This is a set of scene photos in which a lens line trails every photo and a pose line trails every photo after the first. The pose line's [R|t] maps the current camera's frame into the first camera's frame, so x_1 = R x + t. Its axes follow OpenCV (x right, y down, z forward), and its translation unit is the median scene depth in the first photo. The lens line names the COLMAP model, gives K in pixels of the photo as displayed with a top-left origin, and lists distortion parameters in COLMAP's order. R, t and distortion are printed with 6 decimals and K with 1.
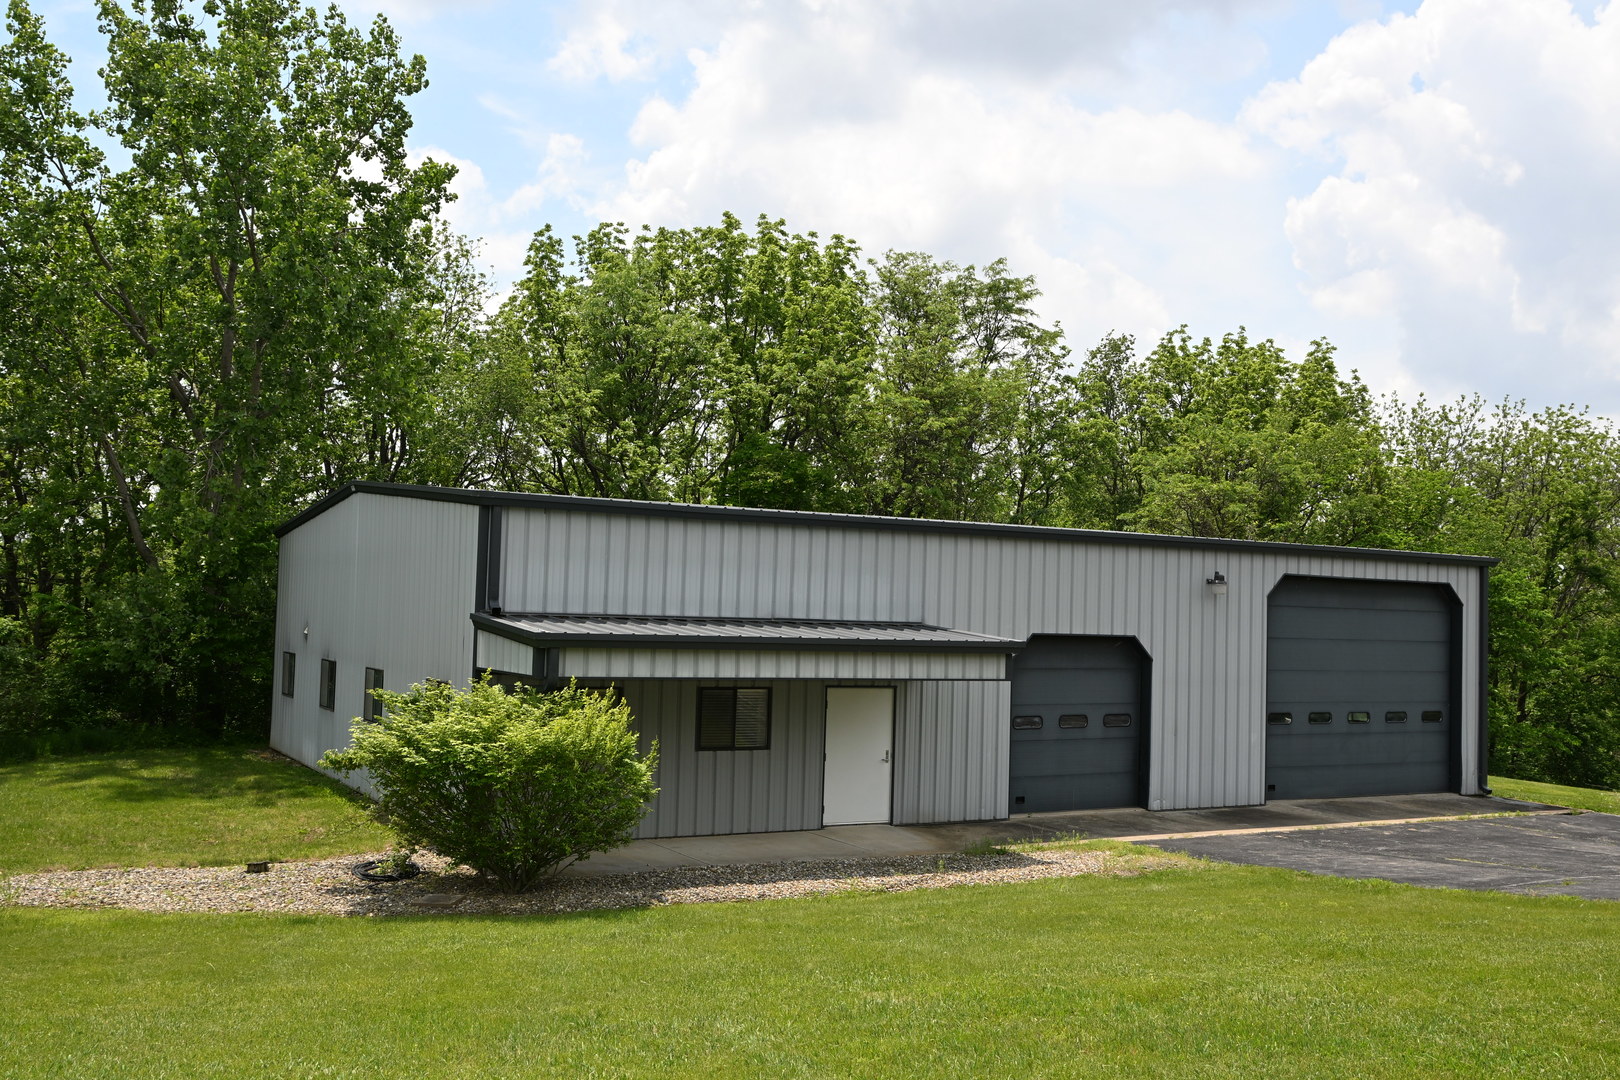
lens RADIAL K [[1531.9, 0, 809.7], [0, 1531.9, 548.2], [0, 0, 1]] dist [-0.016893, 0.000000]
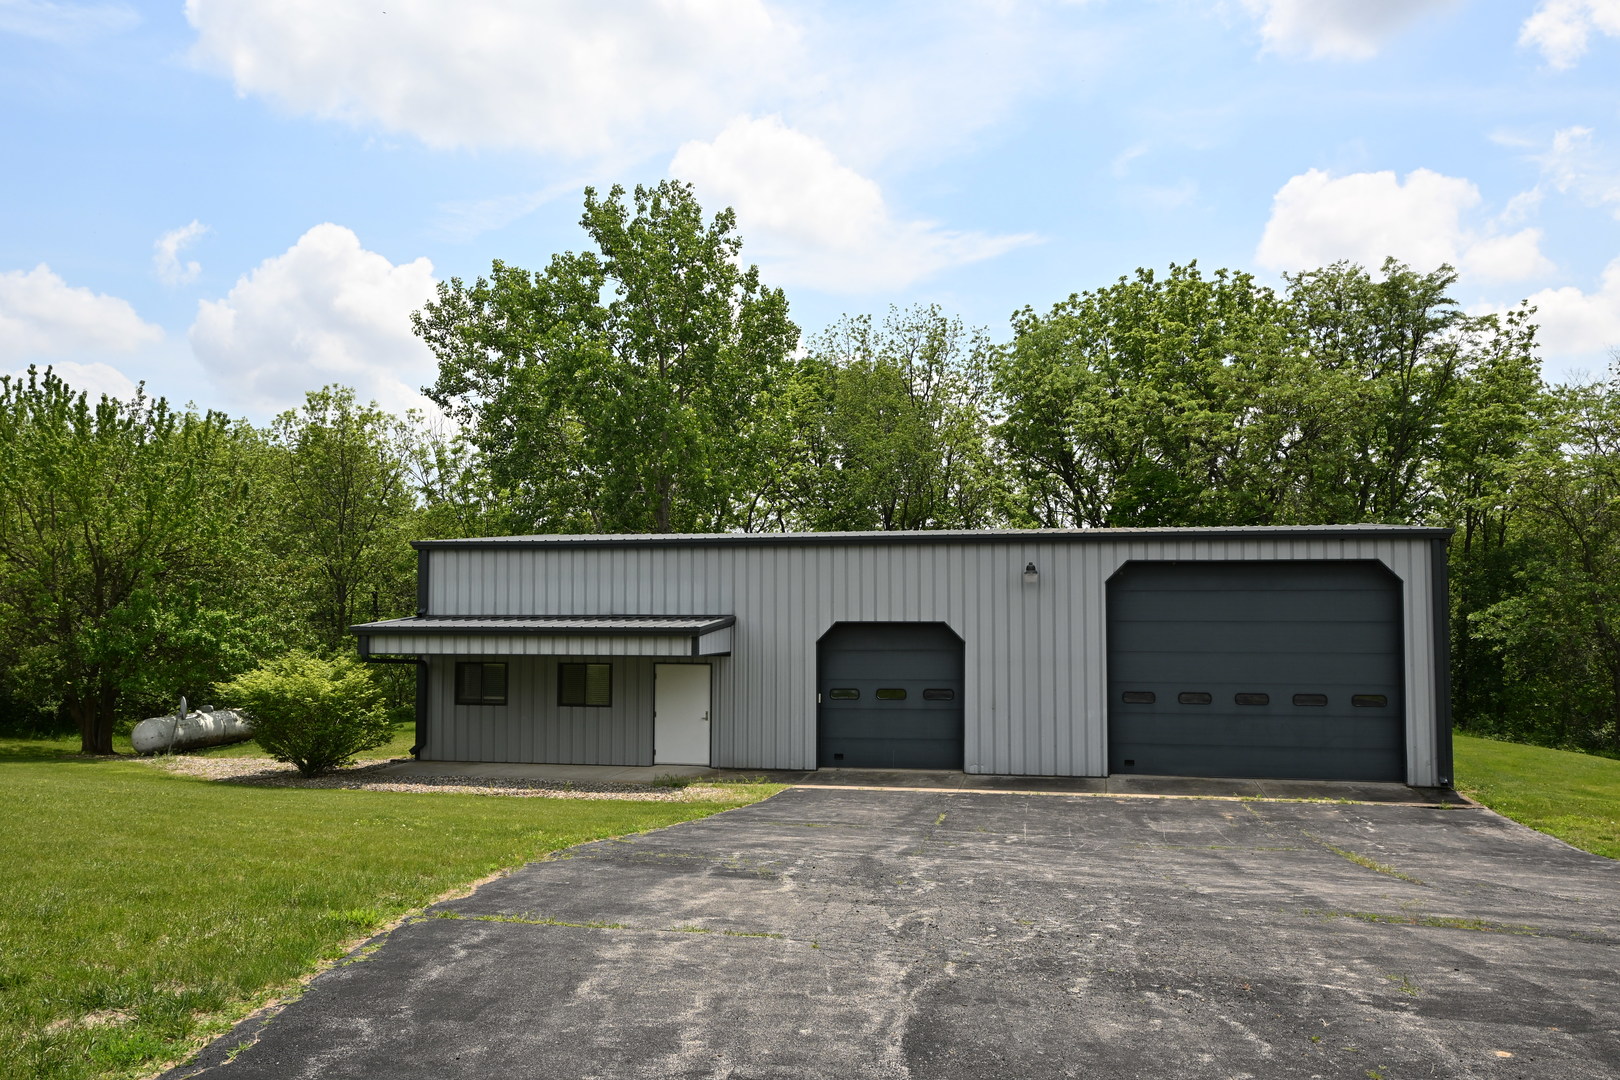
lens RADIAL K [[1303.4, 0, 809.7], [0, 1303.4, 531.3], [0, 0, 1]] dist [-0.015116, -0.000622]
pose [[0.741877, -0.067947, -0.667084, 0.803835], [0.049691, 0.997688, -0.046359, 0.029323], [0.668692, 0.001245, 0.743538, 0.192546]]
